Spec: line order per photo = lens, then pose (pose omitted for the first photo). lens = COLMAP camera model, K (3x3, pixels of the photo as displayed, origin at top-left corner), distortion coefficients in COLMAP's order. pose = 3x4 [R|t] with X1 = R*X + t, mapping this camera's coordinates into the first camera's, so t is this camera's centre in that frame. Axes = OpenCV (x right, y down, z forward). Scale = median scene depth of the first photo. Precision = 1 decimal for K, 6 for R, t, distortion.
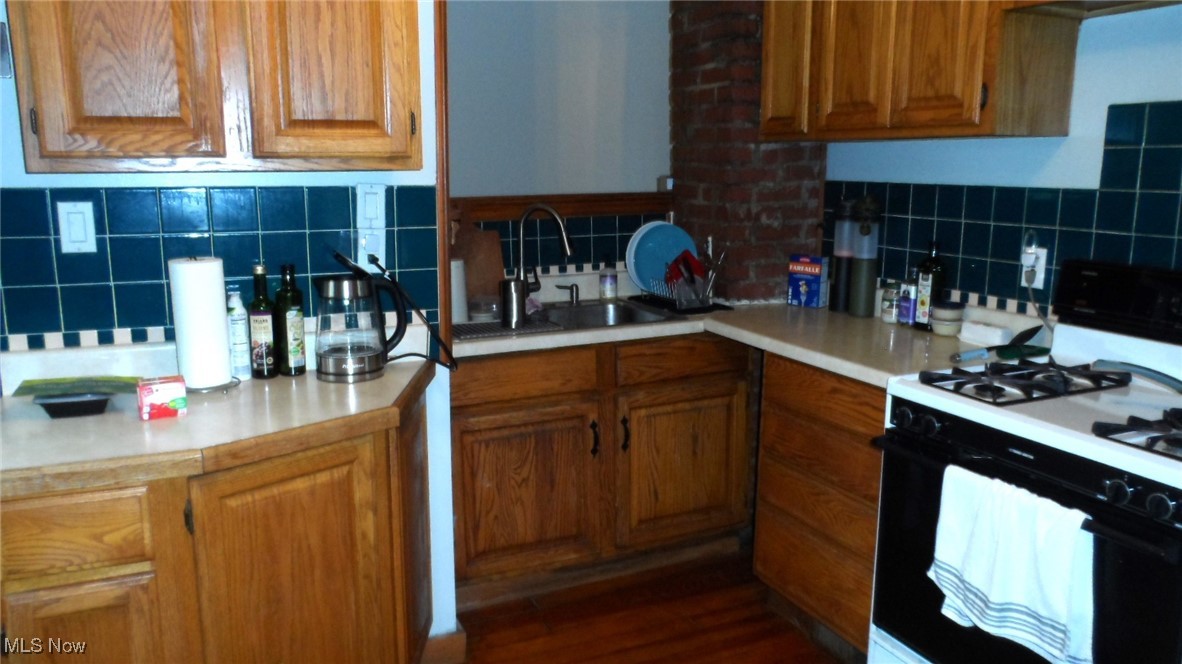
lens RADIAL K [[905.4, 0, 590.5], [0, 905.4, 331.4], [0, 0, 1]] dist [-0.000457, -0.000247]
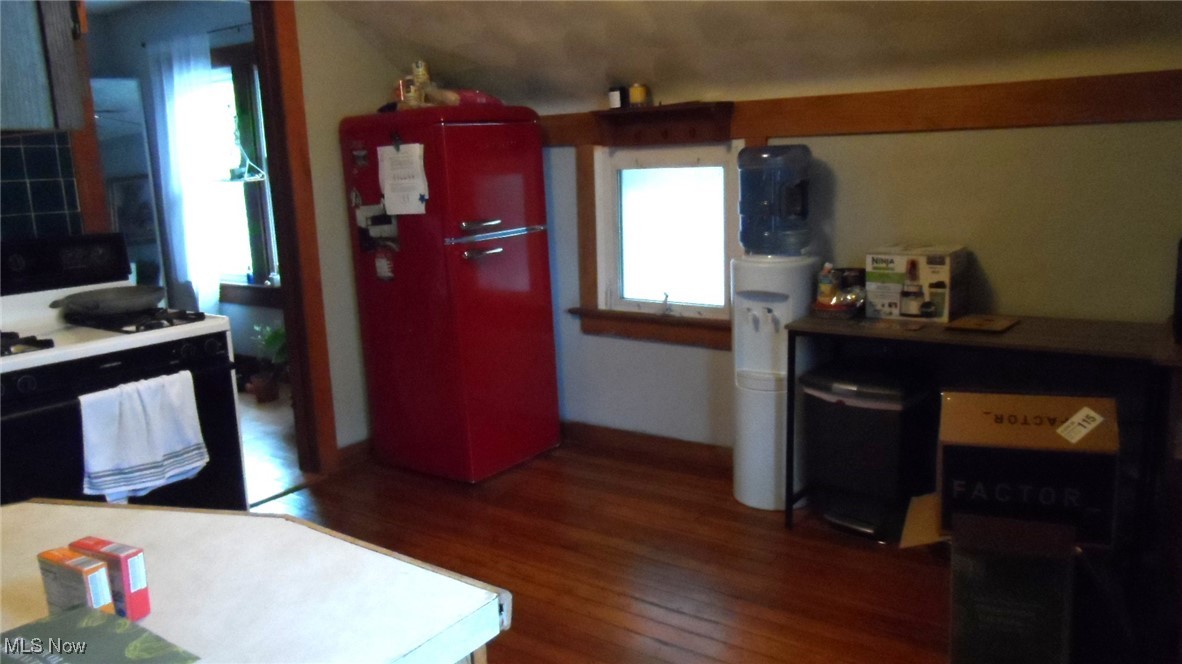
lens RADIAL K [[905.4, 0, 591.2], [0, 905.4, 333.3], [0, 0, 1]] dist [-0.000457, -0.000247]
pose [[-0.466690, -0.154104, 0.870892, -1.034216], [0.201312, 0.940345, 0.274272, -0.138437], [-0.861205, 0.303321, -0.407826, 0.887206]]
